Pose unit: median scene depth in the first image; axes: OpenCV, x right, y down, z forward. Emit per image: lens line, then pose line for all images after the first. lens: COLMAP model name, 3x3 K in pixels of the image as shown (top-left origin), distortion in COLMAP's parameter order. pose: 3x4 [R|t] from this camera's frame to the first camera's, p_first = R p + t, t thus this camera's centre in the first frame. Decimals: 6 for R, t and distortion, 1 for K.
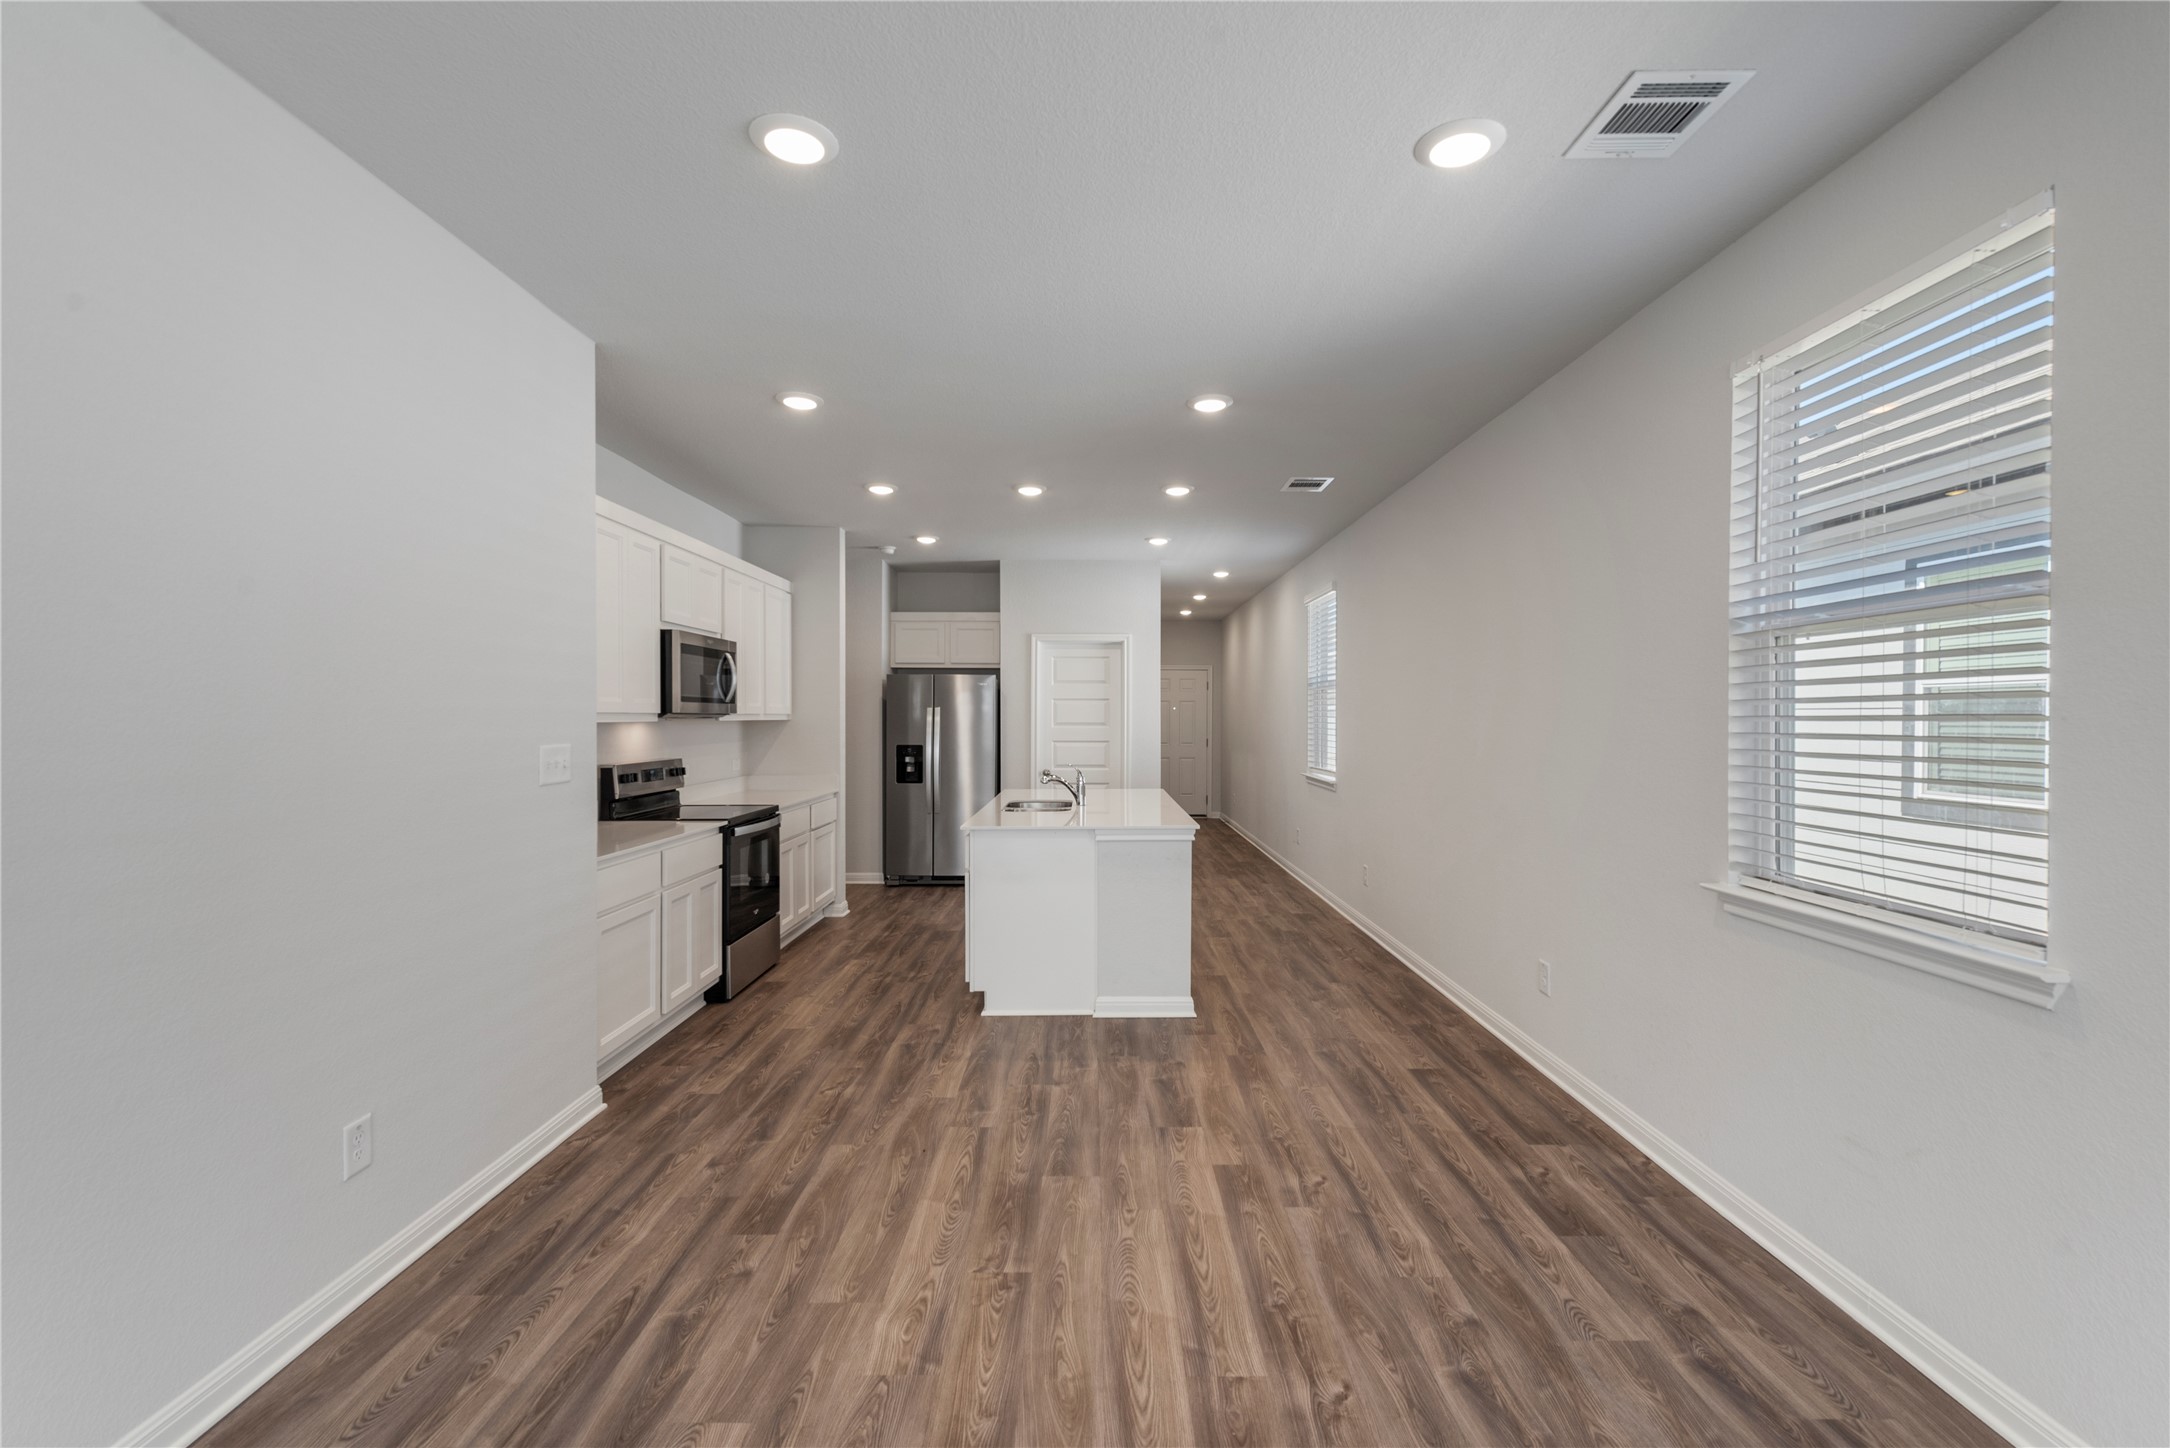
lens RADIAL K [[939.5, 0, 1098.3], [0, 939.5, 728.2], [0, 0, 1]] dist [0.008751, -0.000383]
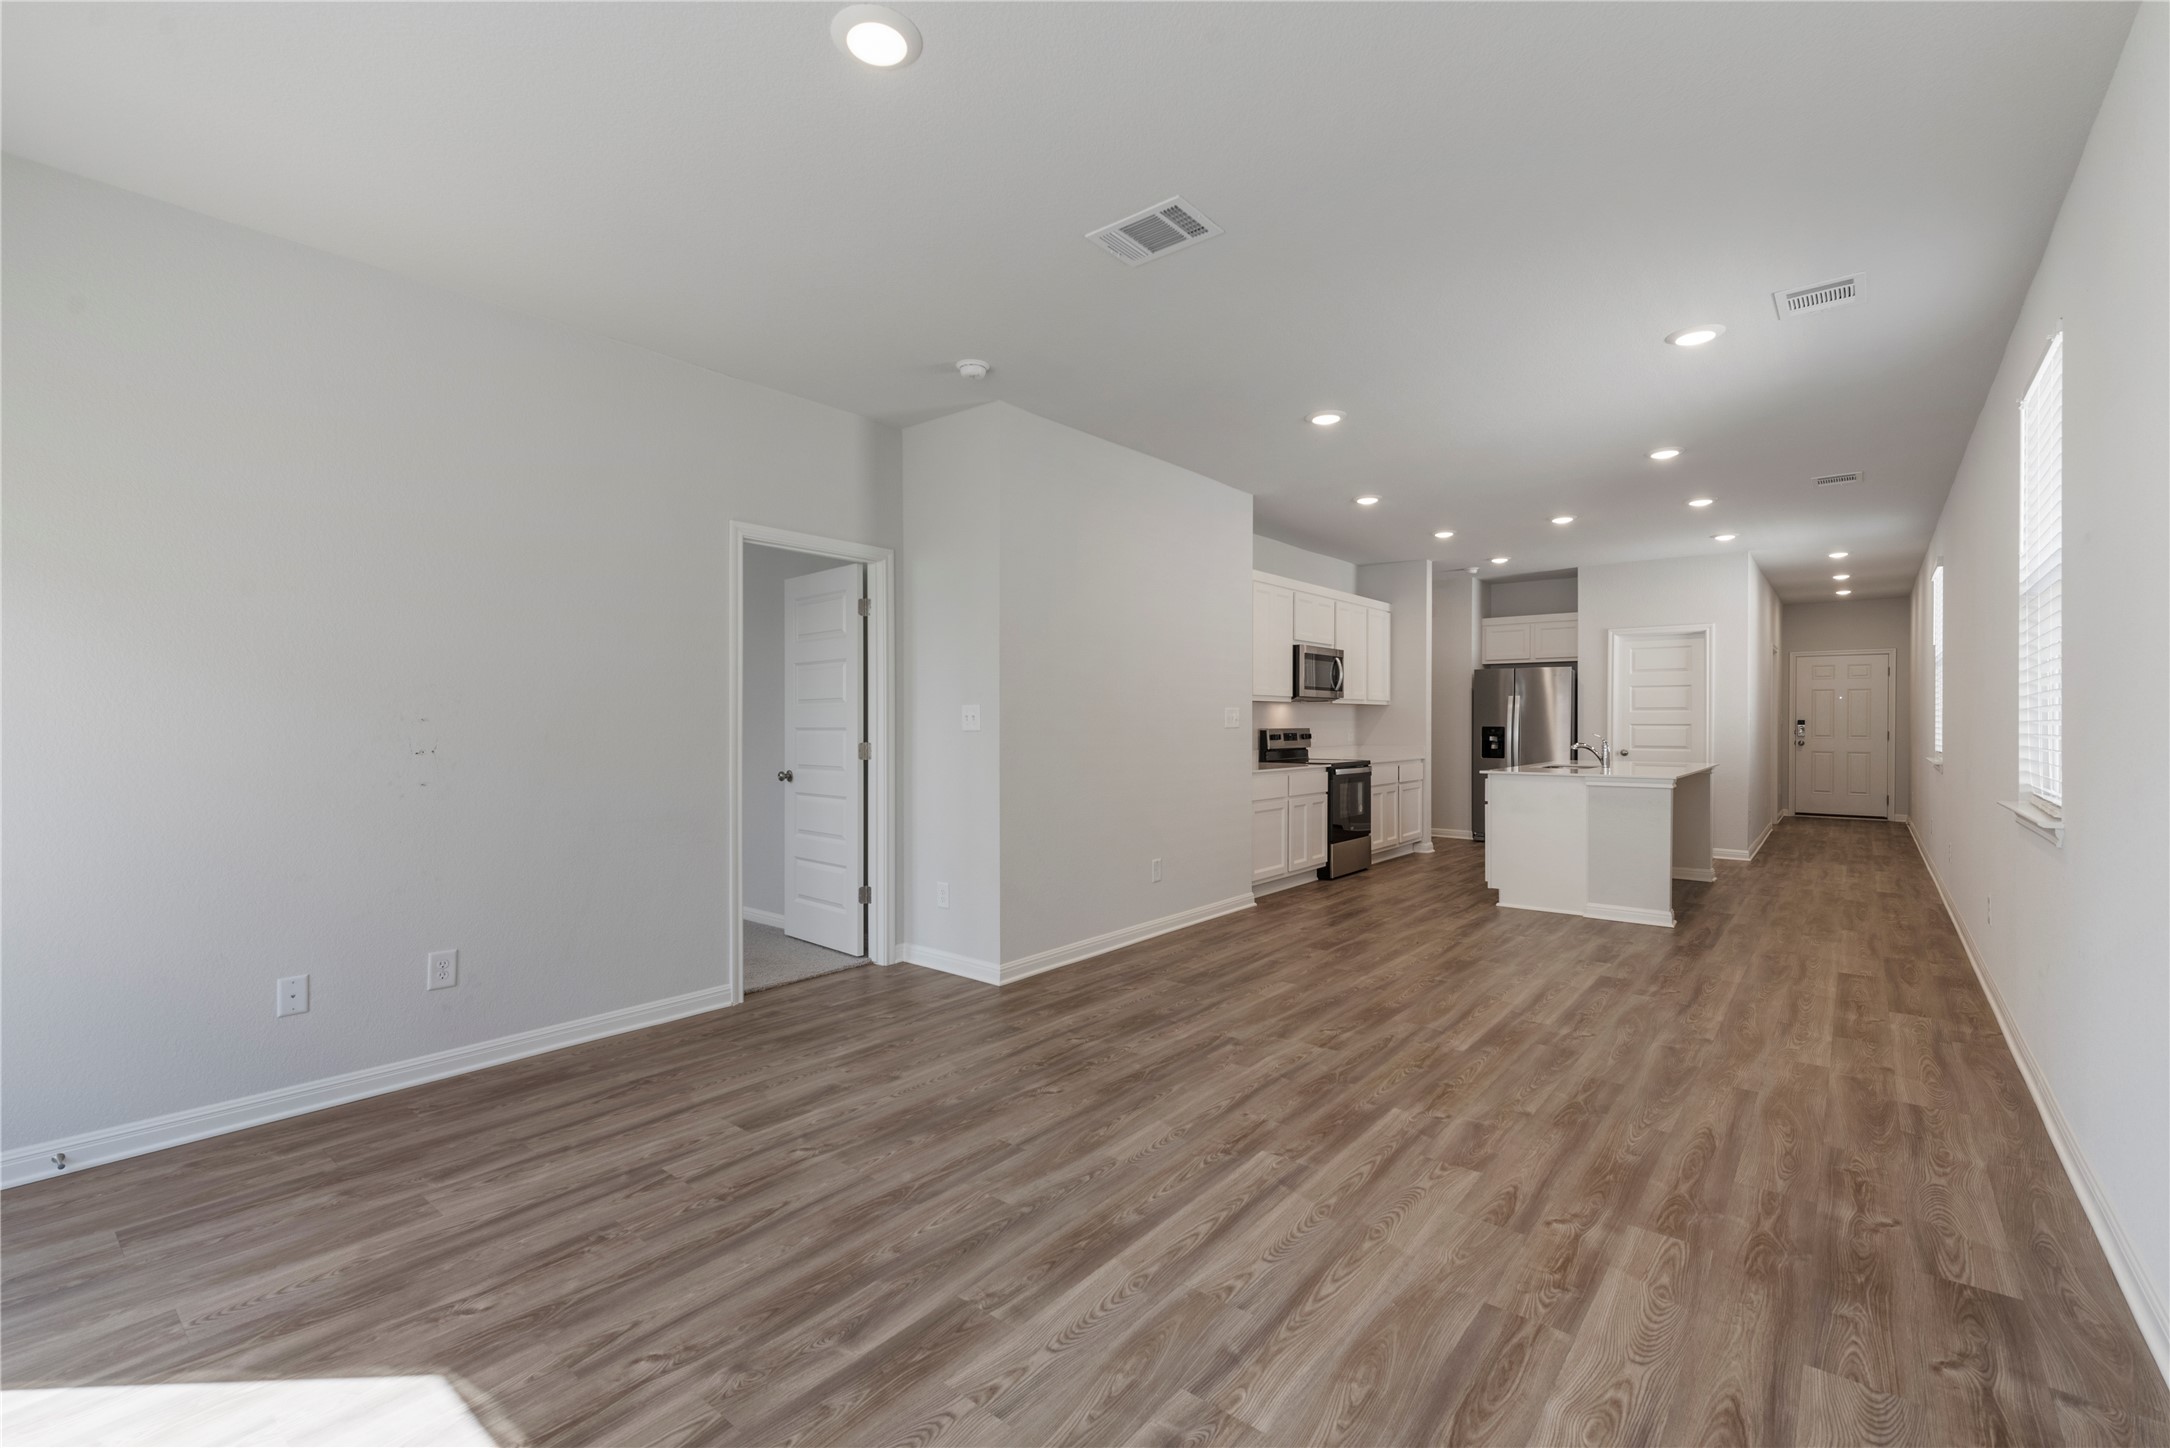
lens RADIAL K [[935.2, 0, 1094.0], [0, 935.2, 721.9], [0, 0, 1]] dist [0.018114, -0.008937]
pose [[0.771881, -0.000260, -0.635768, 0.305128], [-0.007343, 0.999930, -0.009325, 0.046877], [0.635725, 0.011866, 0.771824, -0.475841]]
